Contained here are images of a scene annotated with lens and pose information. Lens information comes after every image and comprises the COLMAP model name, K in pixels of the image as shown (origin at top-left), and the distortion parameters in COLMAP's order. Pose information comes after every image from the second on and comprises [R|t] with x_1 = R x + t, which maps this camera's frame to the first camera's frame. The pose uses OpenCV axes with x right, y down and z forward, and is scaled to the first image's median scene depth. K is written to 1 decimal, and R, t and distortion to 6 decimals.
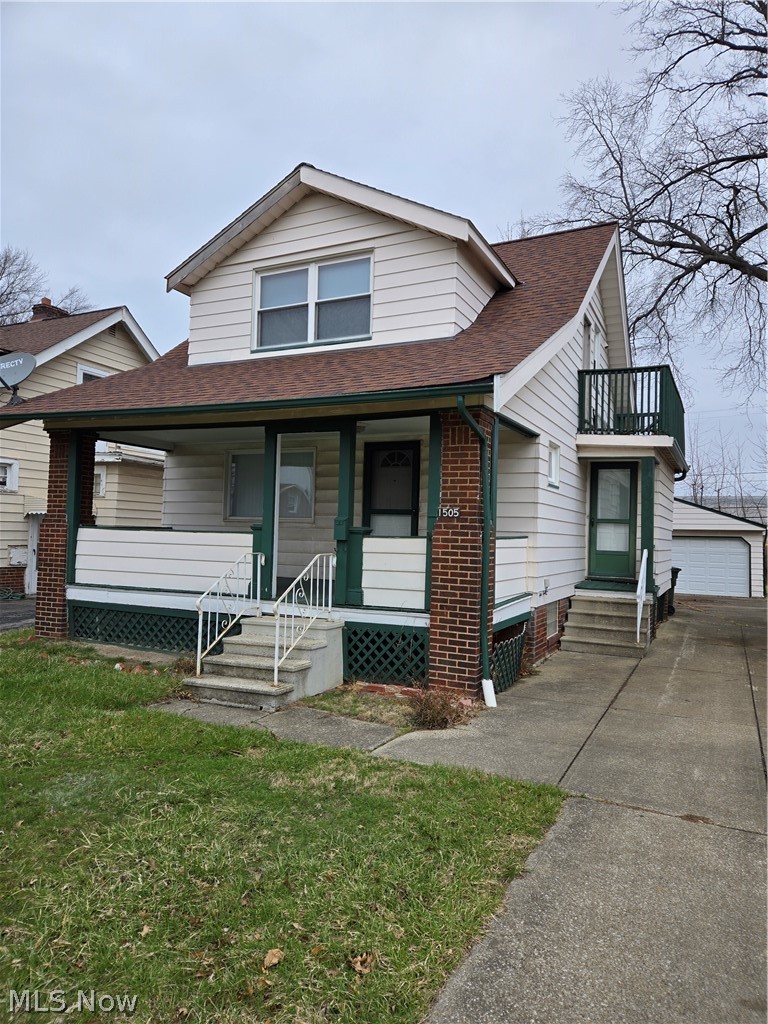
lens RADIAL K [[678.7, 0, 394.2], [0, 678.7, 511.8], [0, 0, 1]] dist [0.091249, -0.073681]
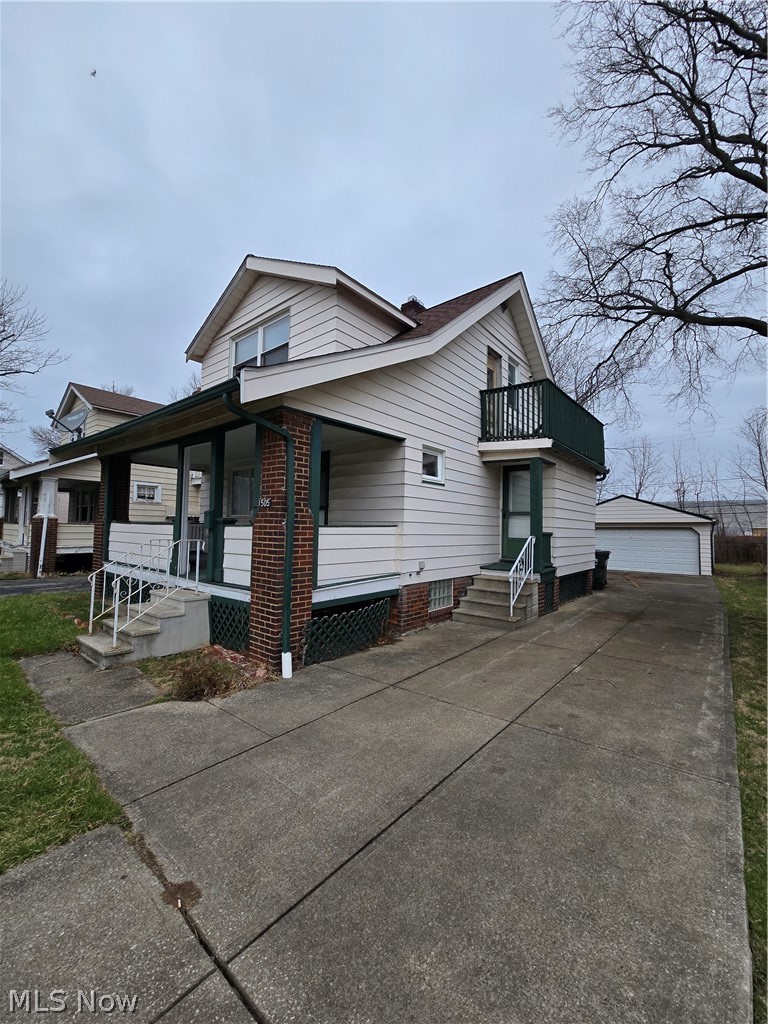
lens RADIAL K [[418.7, 0, 384.9], [0, 418.7, 511.2], [0, 0, 1]] dist [0.001855, -0.001254]
pose [[0.969885, -0.018862, -0.242833, 0.323552], [0.015623, 0.999762, -0.015260, 0.020788], [0.243063, 0.011007, 0.969948, 0.265819]]
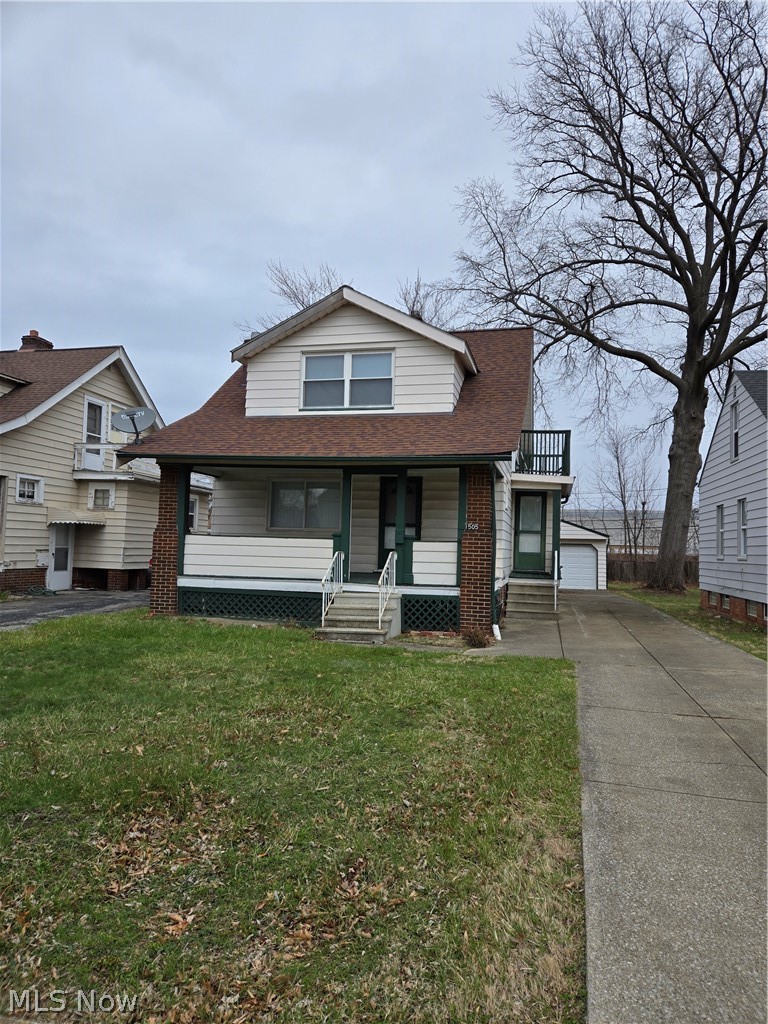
lens RADIAL K [[678.7, 0, 392.3], [0, 678.7, 517.4], [0, 0, 1]] dist [0.091249, -0.073681]
pose [[0.975869, 0.010289, 0.218116, -0.344818], [-0.009032, 0.999936, -0.006757, -0.006234], [-0.218172, 0.004624, 0.975899, -0.427820]]
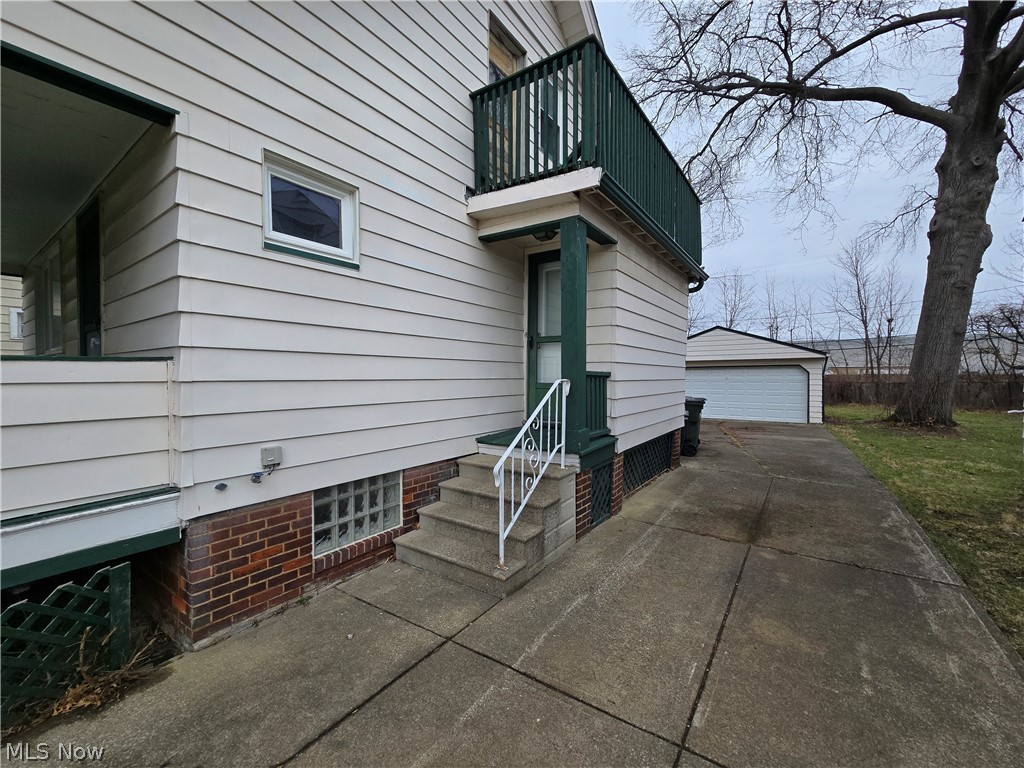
lens RADIAL K [[418.7, 0, 510.4], [0, 418.7, 384.1], [0, 0, 1]] dist [0.001855, -0.001254]
pose [[0.985001, -0.022147, -0.171121, 0.417788], [0.031514, 0.998139, 0.052213, 0.042557], [0.169646, -0.056823, 0.983865, 0.709630]]
